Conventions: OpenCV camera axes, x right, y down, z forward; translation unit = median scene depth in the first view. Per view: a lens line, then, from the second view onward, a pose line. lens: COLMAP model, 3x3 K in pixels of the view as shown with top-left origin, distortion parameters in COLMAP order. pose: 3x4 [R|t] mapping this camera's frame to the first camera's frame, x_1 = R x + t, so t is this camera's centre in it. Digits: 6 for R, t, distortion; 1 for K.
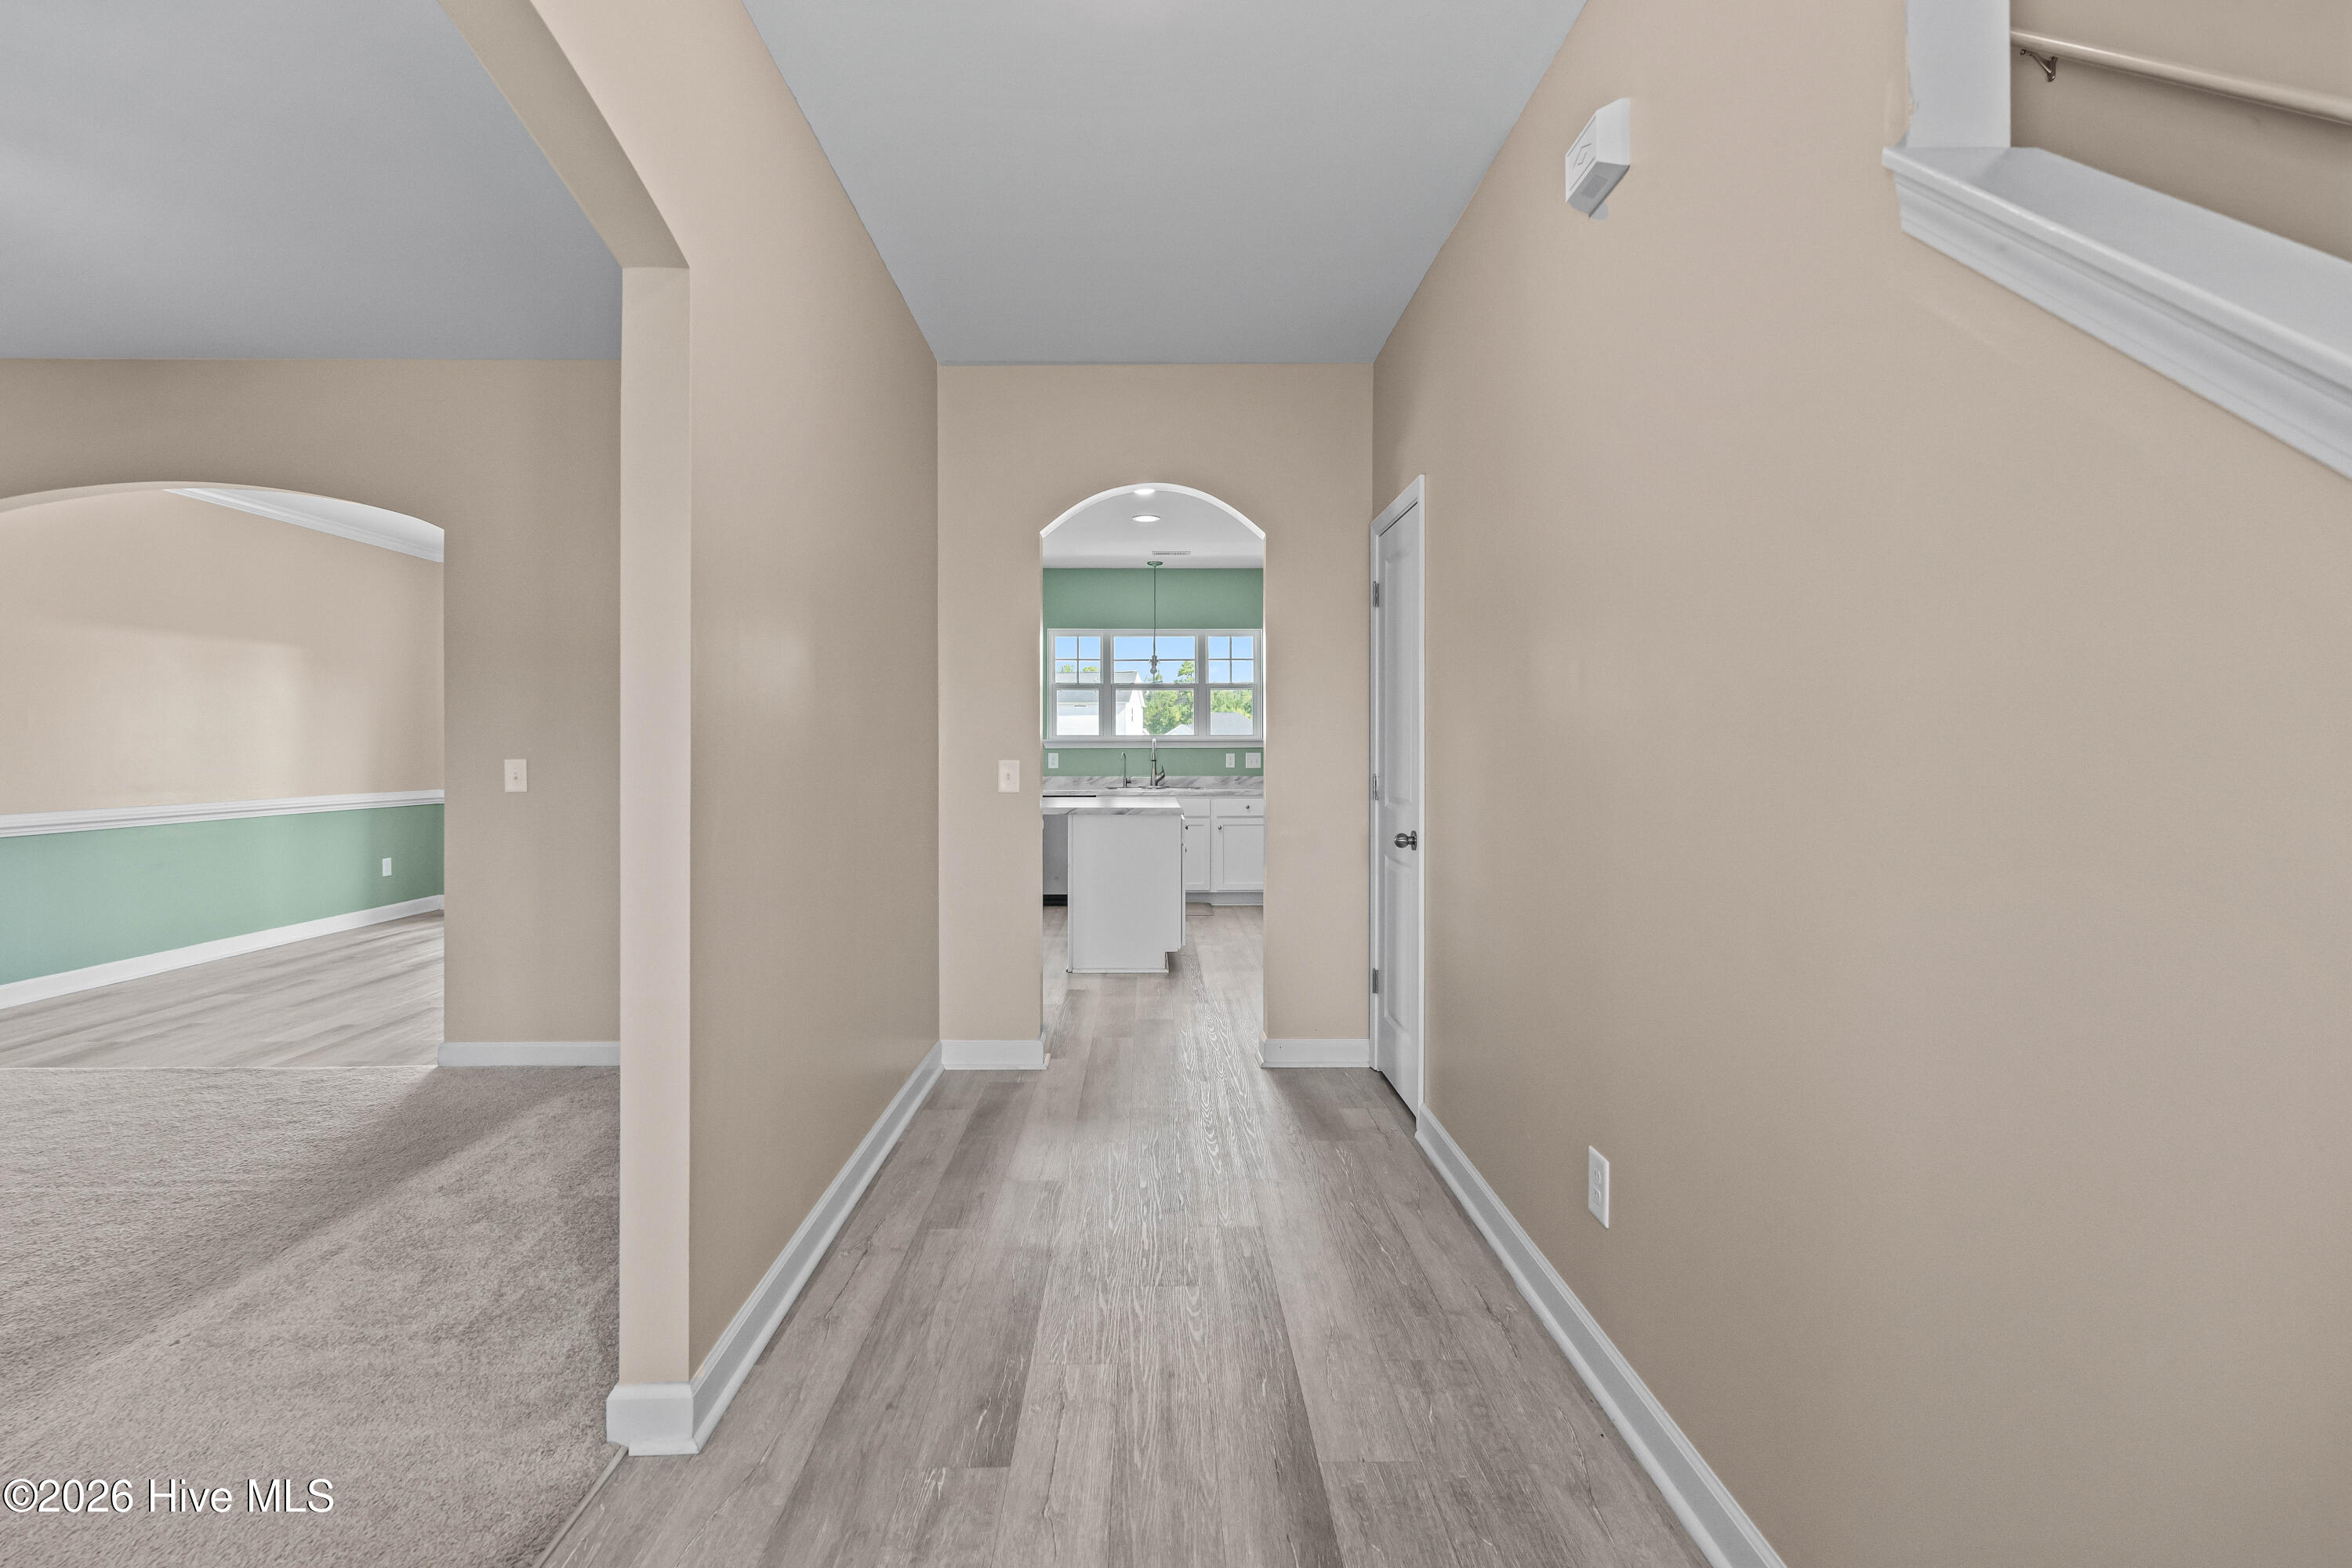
lens RADIAL K [[1071.8, 0, 1164.8], [0, 1071.8, 745.2], [0, 0, 1]] dist [-0.000054, 0.000598]
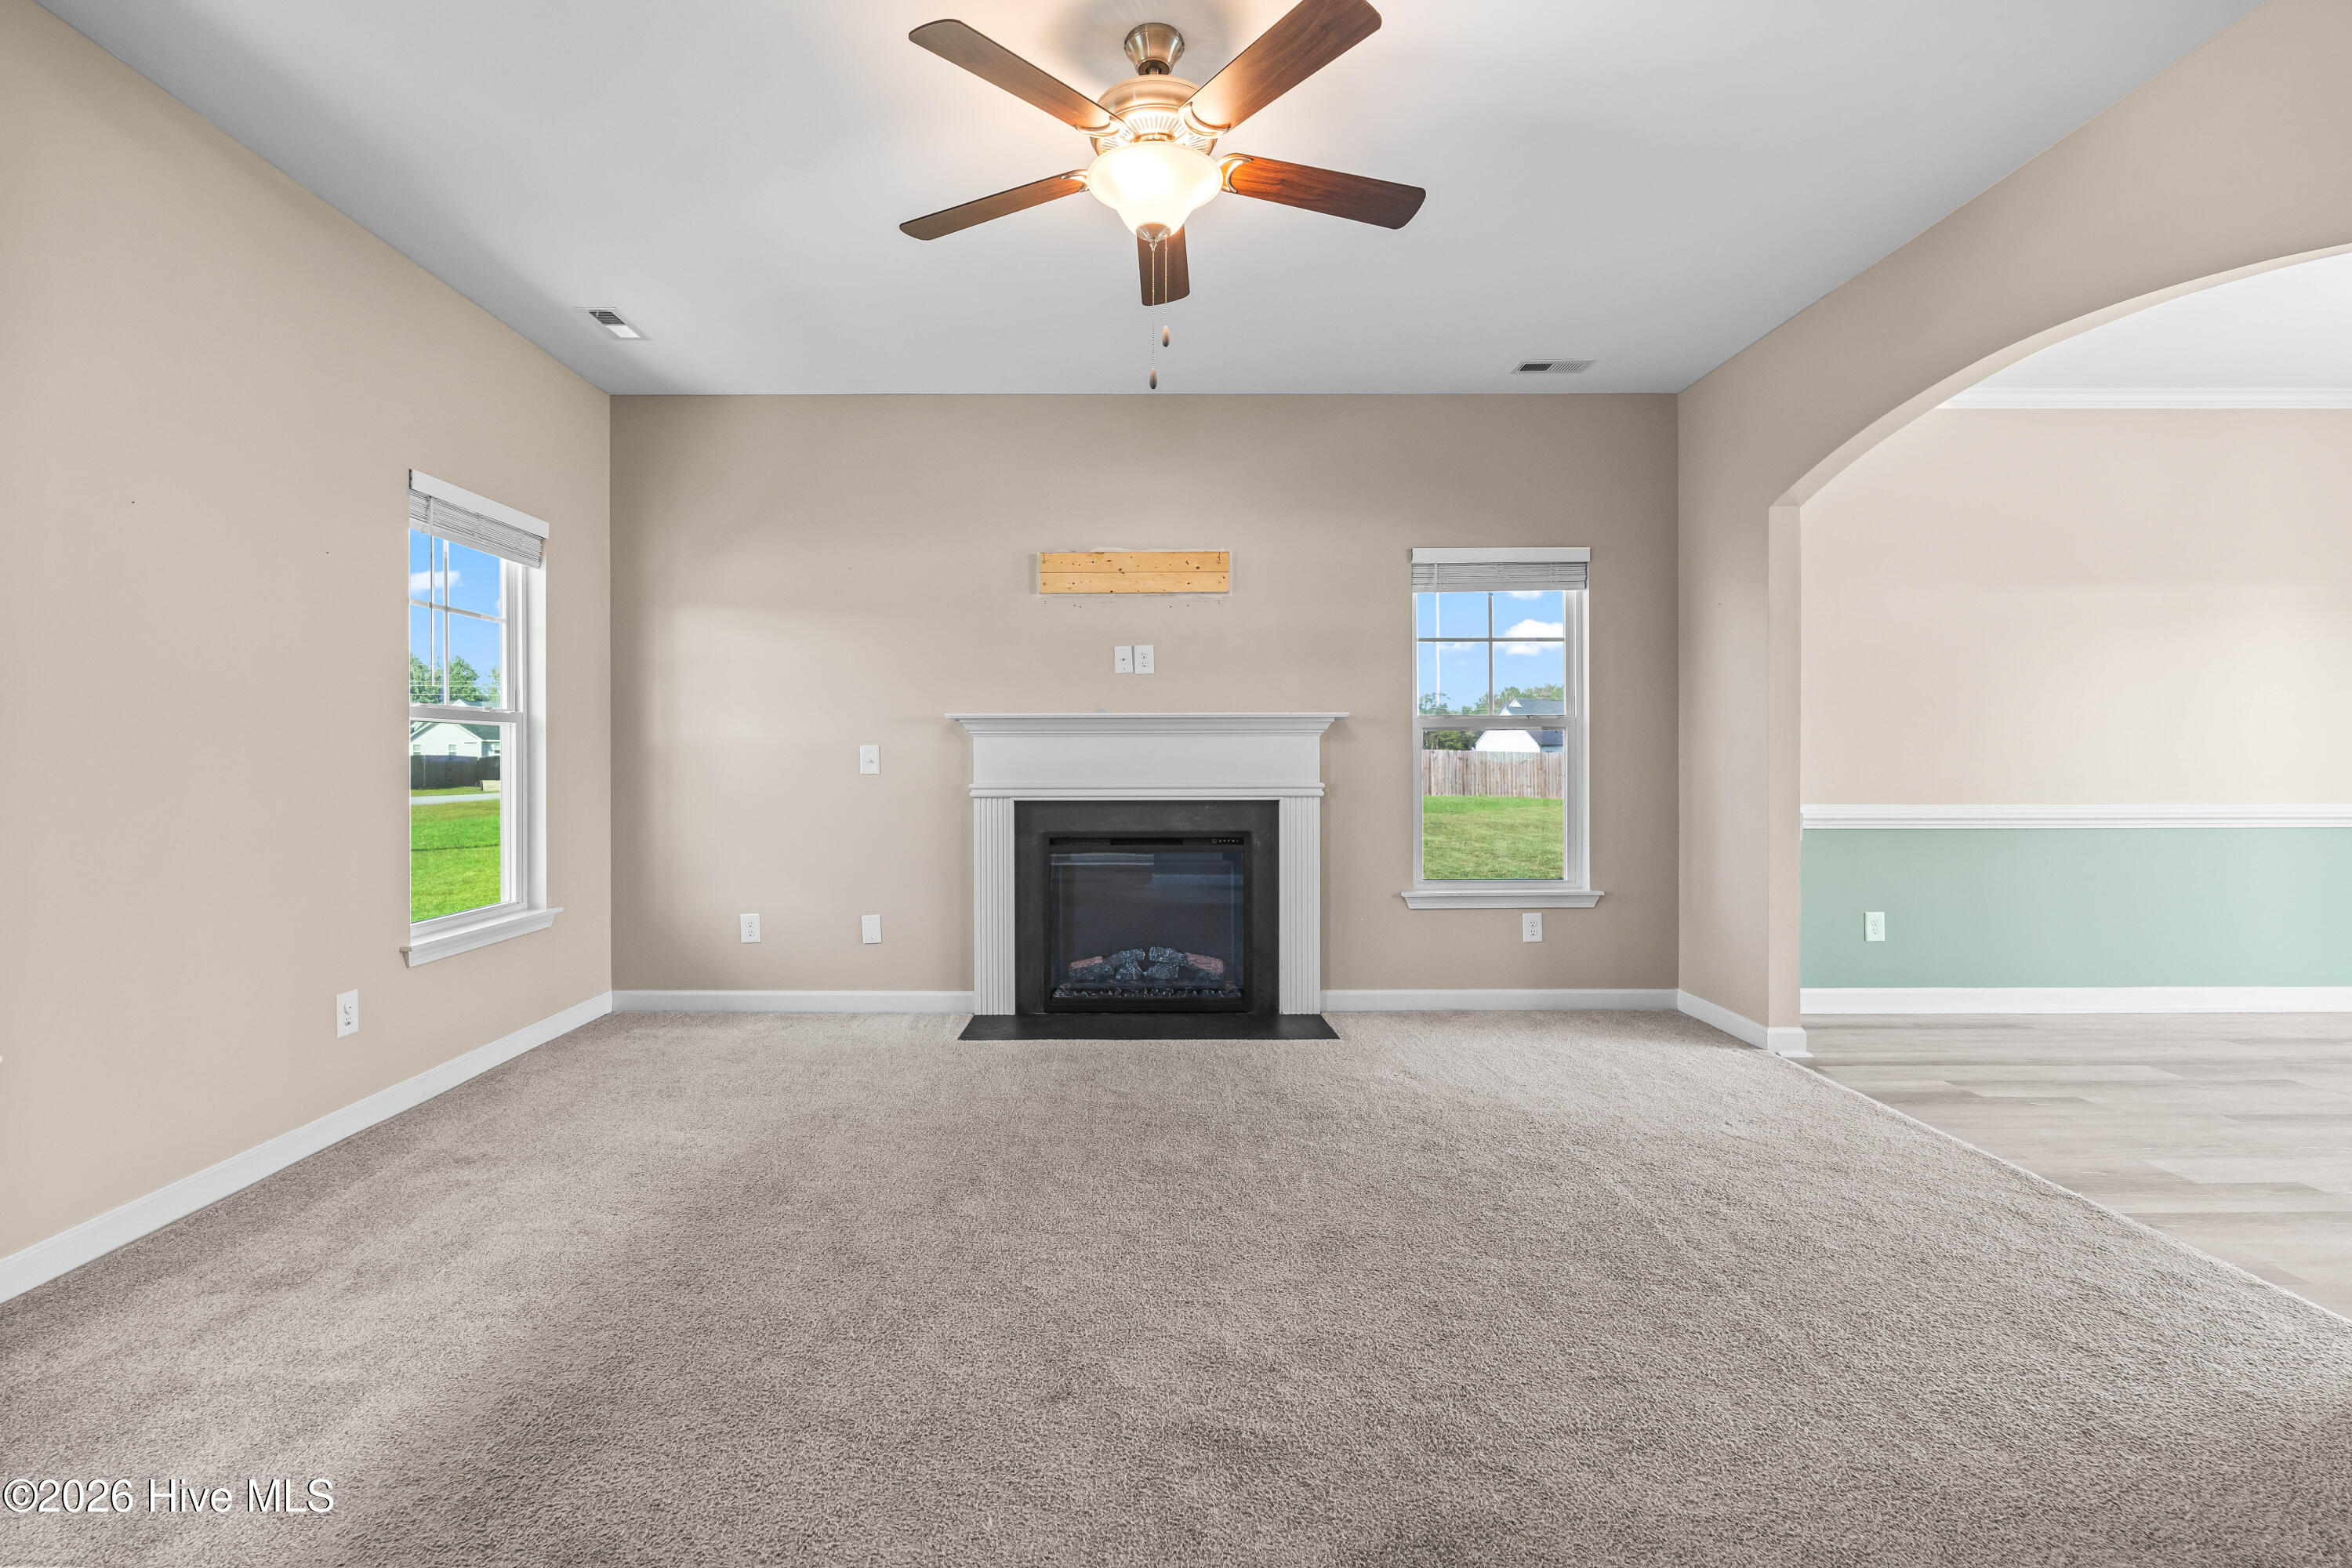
lens RADIAL K [[1054.4, 0, 1133.4], [0, 1054.4, 759.4], [0, 0, 1]] dist [-0.002451, 0.000088]
pose [[-0.010663, 0.001261, -0.999942, -0.240859], [0.003625, 0.999993, 0.001222, 0.032244], [0.999937, -0.003611, -0.010667, 0.489055]]
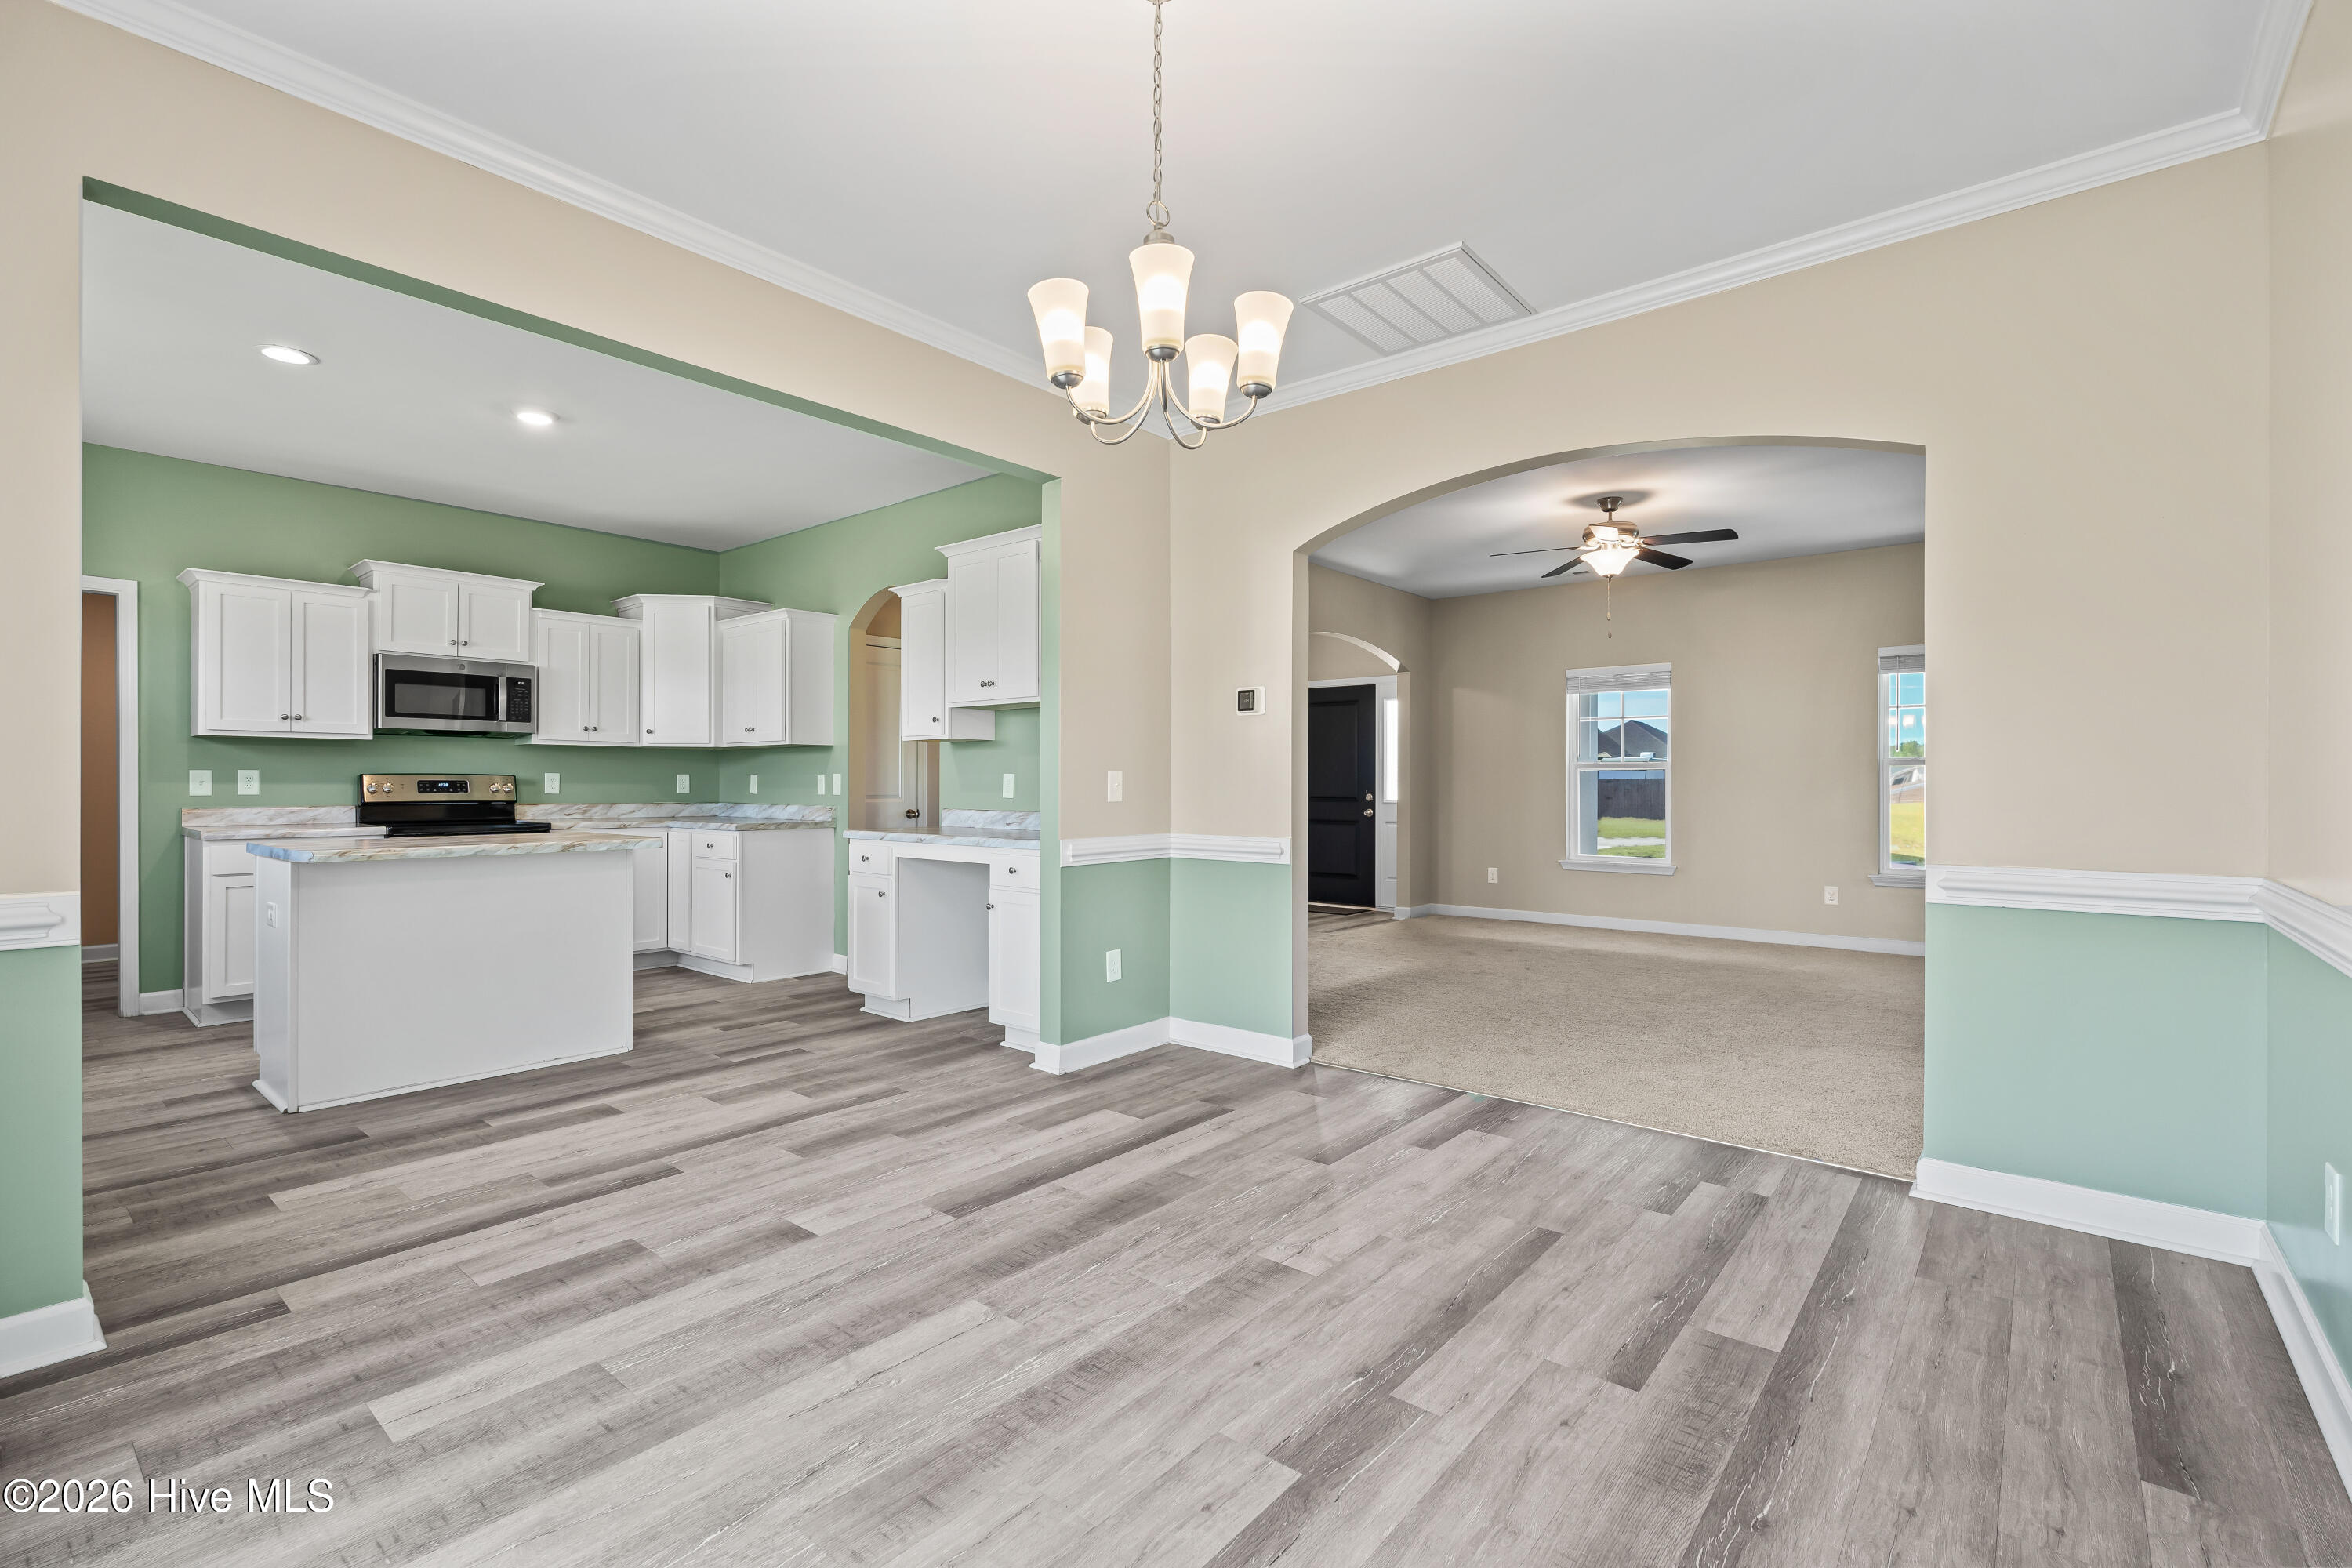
lens RADIAL K [[1048.9, 0, 1173.3], [0, 1048.9, 780.5], [0, 0, 1]] dist [-0.001953, 0.000133]
pose [[-0.760620, 0.001356, 0.649196, -1.453071], [-0.002827, 0.999981, -0.005402, 0.034634], [-0.649191, -0.005944, -0.760602, 2.189190]]
